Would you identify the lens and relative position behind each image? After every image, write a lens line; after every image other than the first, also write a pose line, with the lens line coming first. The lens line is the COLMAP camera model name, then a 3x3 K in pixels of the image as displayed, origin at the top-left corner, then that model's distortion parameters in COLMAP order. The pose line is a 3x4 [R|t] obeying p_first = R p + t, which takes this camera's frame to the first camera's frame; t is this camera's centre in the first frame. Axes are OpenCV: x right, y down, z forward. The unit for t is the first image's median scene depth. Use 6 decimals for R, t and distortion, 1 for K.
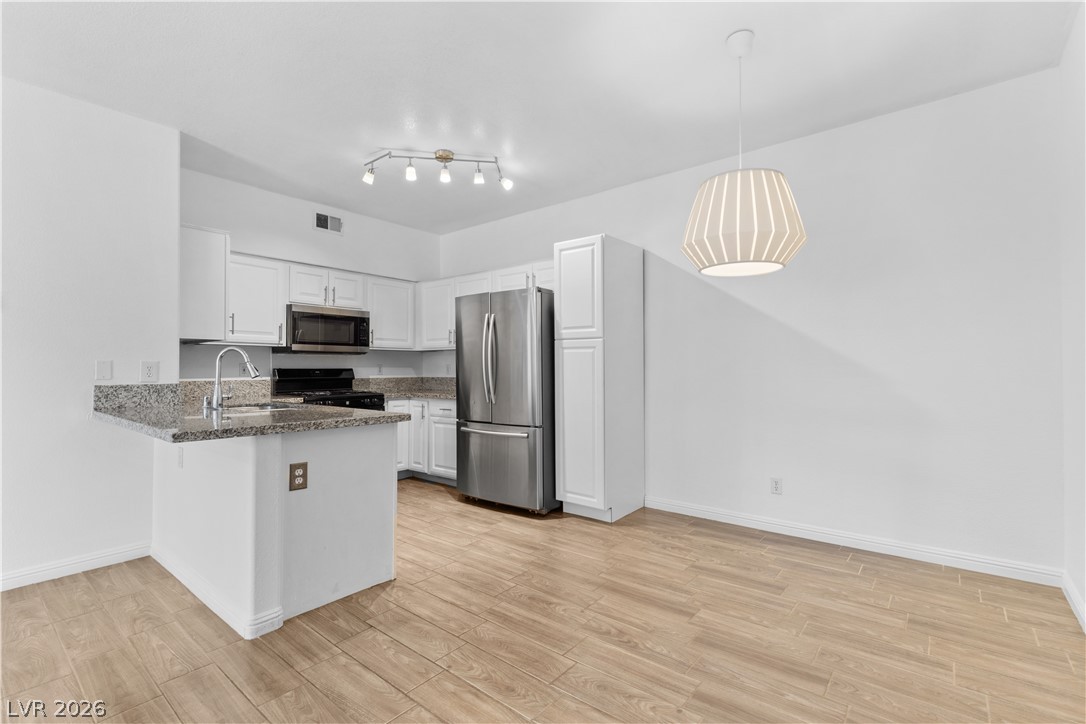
lens RADIAL K [[492.6, 0, 545.7], [0, 492.6, 361.3], [0, 0, 1]] dist [0.014958, -0.002762]
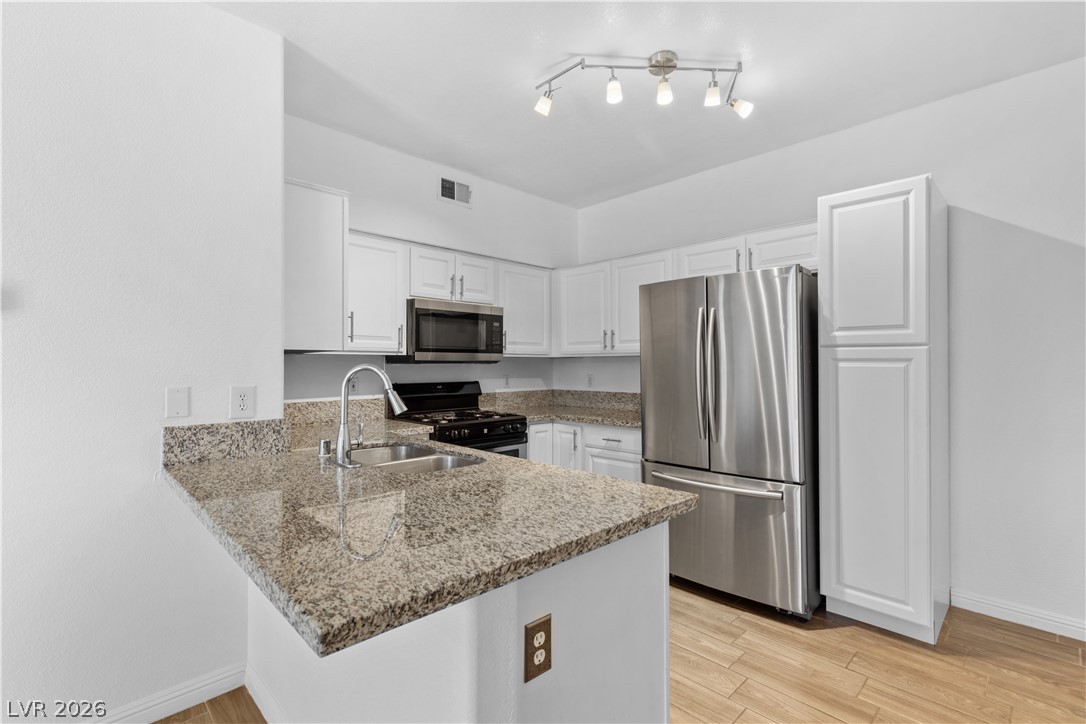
lens RADIAL K [[492.6, 0, 549.9], [0, 492.6, 360.8], [0, 0, 1]] dist [0.014958, -0.002762]
pose [[0.994692, 0.000200, -0.102896, -0.291442], [0.000404, 0.999983, 0.005849, -0.032180], [0.102896, -0.005860, 0.994675, 0.348540]]
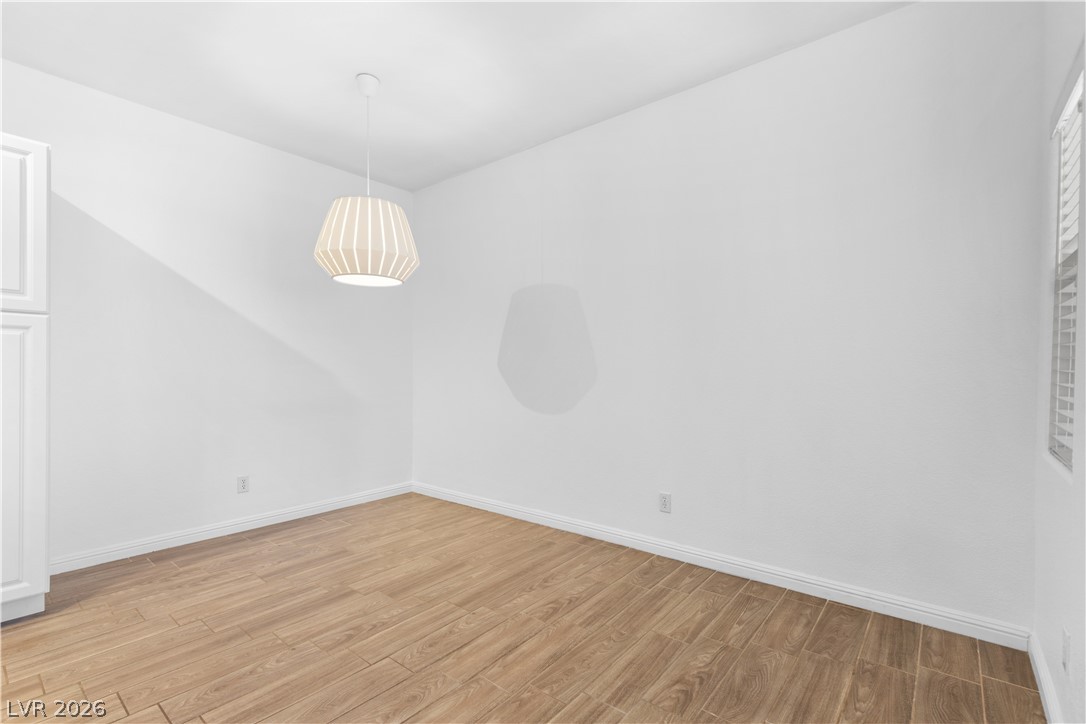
lens RADIAL K [[492.6, 0, 544.1], [0, 492.6, 377.7], [0, 0, 1]] dist [0.014958, -0.002762]
pose [[0.004994, -0.011139, 0.999925, -0.515508], [-0.014732, 0.999829, 0.011211, 0.015949], [-0.999879, -0.014787, 0.004829, 0.382558]]
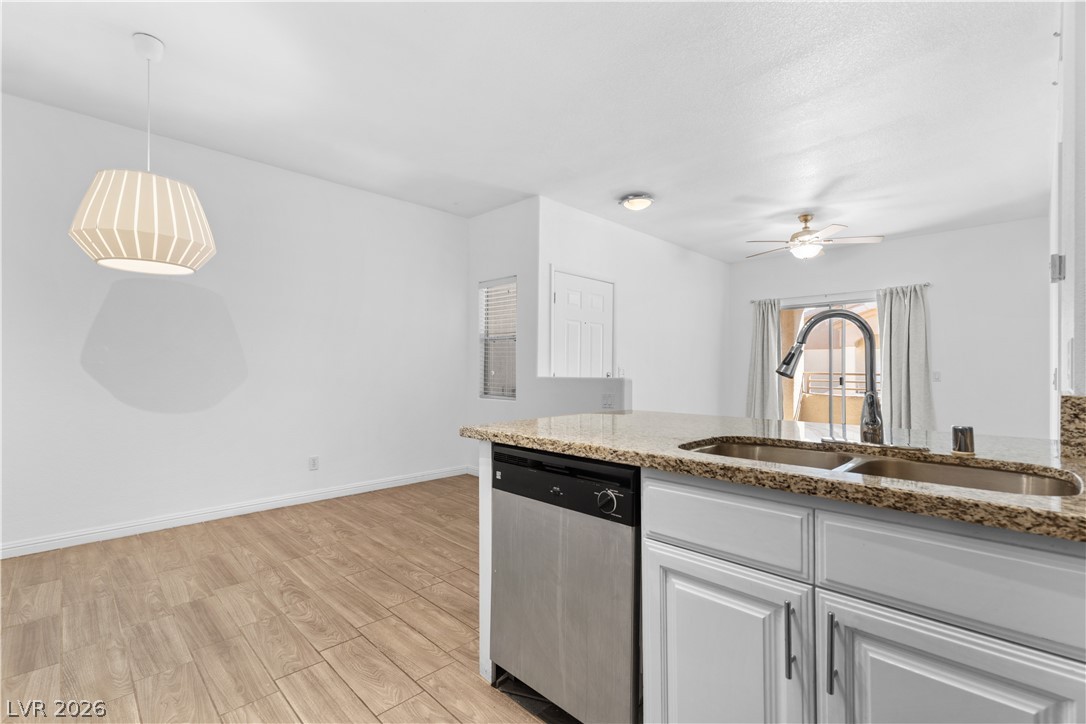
lens RADIAL K [[492.6, 0, 547.5], [0, 492.6, 356.8], [0, 0, 1]] dist [0.014958, -0.002762]
pose [[-0.994305, 0.004465, 0.106480, -0.362149], [0.000299, 0.999235, -0.039105, 0.027013], [-0.106574, -0.038850, -0.993546, 1.296411]]
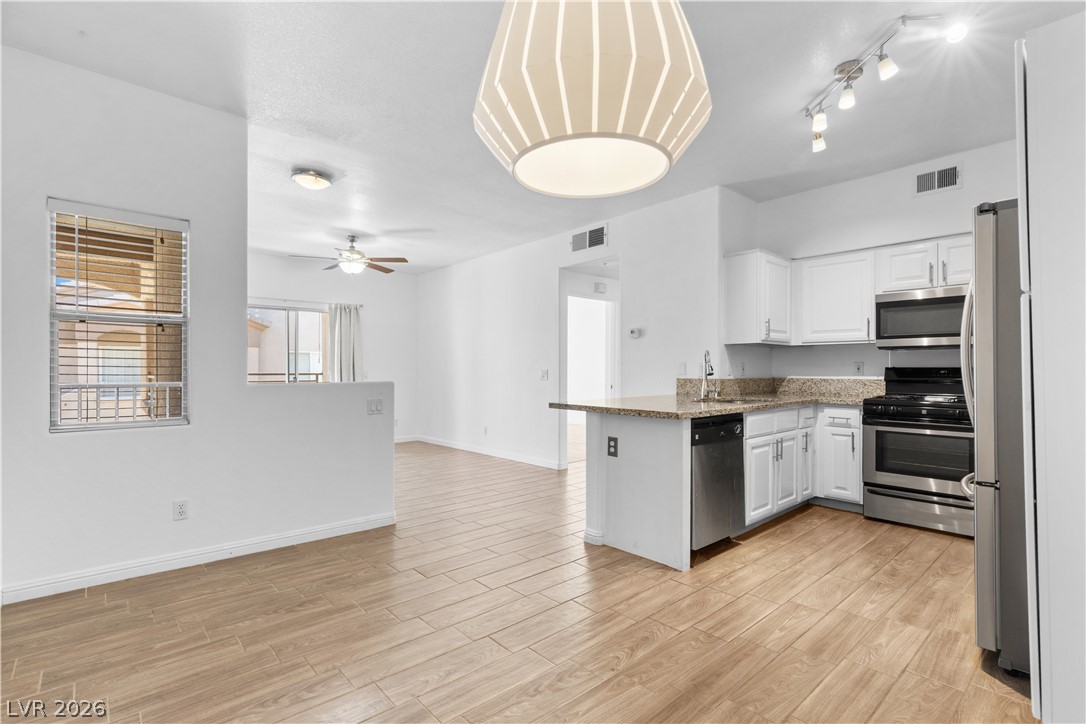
lens RADIAL K [[509.2, 0, 544.6], [0, 509.2, 367.1], [0, 0, 1]] dist [0.011911, 0.000346]
pose [[-0.153737, 0.000327, -0.988112, 0.612675], [0.016303, 0.999865, -0.002205, 0.008398], [0.987977, -0.016448, -0.153721, 0.686727]]
